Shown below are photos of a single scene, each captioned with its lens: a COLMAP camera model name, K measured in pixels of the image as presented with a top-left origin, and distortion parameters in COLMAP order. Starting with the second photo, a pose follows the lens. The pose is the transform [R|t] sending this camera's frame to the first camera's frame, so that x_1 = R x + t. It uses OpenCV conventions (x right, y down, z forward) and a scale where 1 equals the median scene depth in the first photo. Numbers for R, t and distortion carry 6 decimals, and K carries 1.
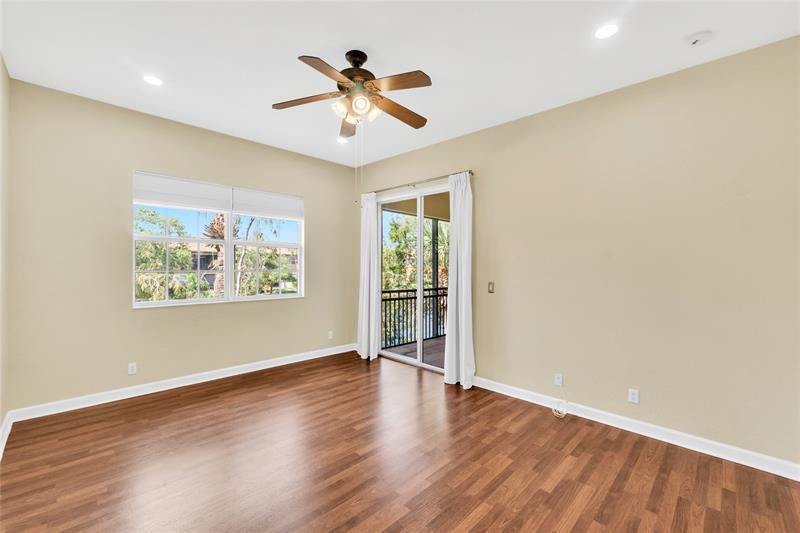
lens RADIAL K [[334.0, 0, 401.2], [0, 334.0, 268.5], [0, 0, 1]] dist [-0.003366, 0.000341]
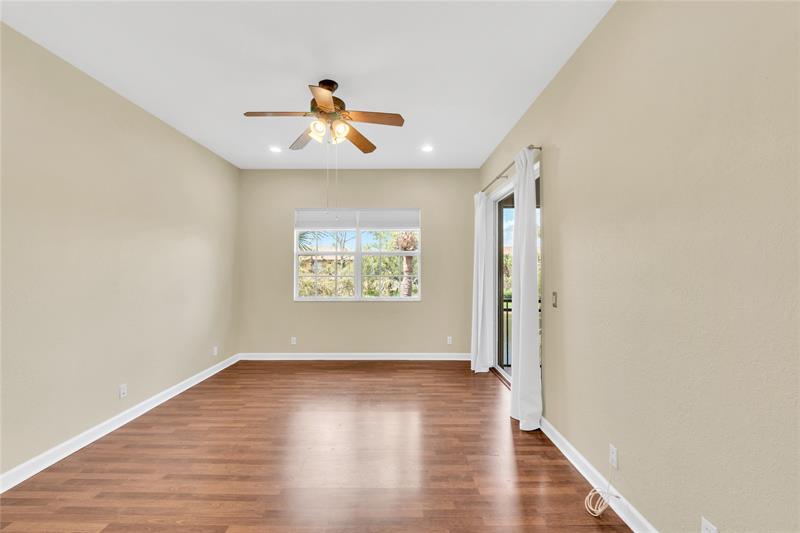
lens RADIAL K [[334.0, 0, 402.1], [0, 334.0, 270.6], [0, 0, 1]] dist [-0.003366, 0.000341]
pose [[0.705261, -0.010443, -0.708871, 0.599007], [0.001409, 0.999910, -0.013329, 0.003740], [0.708946, 0.008402, 0.705212, 0.279335]]
